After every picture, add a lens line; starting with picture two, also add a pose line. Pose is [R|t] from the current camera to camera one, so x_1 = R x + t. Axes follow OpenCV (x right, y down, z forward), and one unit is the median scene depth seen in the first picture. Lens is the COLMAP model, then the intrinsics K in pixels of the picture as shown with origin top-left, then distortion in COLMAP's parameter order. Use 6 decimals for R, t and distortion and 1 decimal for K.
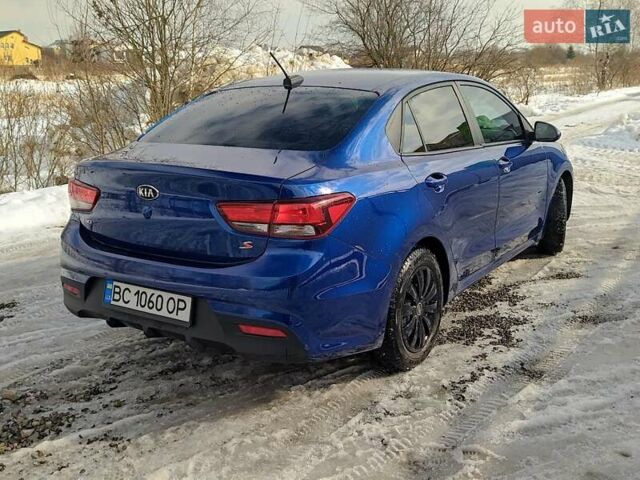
lens RADIAL K [[702.4, 0, 320.0], [0, 702.4, 240.0], [0, 0, 1]] dist [0.093377, -0.140327]
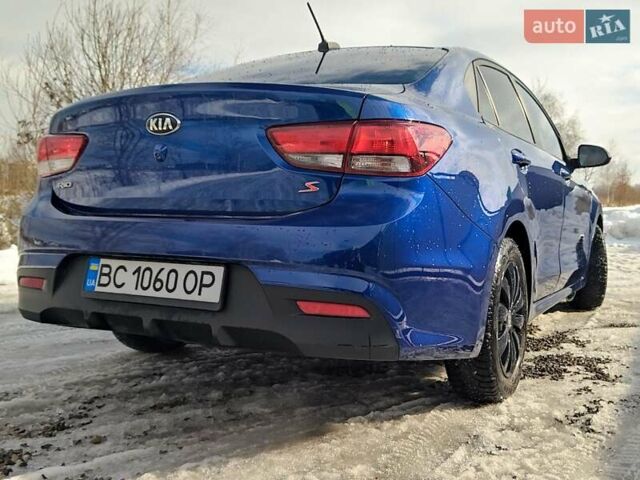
lens RADIAL K [[702.4, 0, 320.0], [0, 702.4, 240.0], [0, 0, 1]] dist [0.093377, -0.140327]
pose [[0.995681, 0.022832, 0.089991, -0.140204], [-0.006386, 0.983836, -0.178958, 0.164985], [-0.092623, 0.177611, 0.979732, 0.292147]]
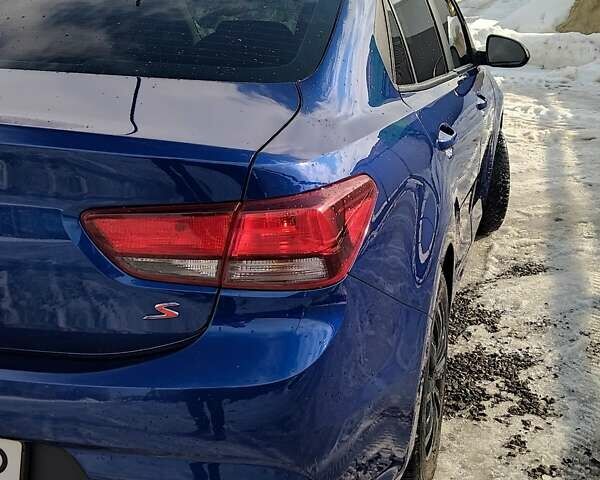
lens RADIAL K [[878.5, 0, 300.0], [0, 878.5, 240.0], [0, 0, 1]] dist [0.078186, -0.038674]
pose [[0.954521, -0.053994, 0.293215, -0.159897], [0.037790, 0.997443, 0.060652, -0.057000], [-0.295740, -0.046813, 0.954121, 0.426458]]
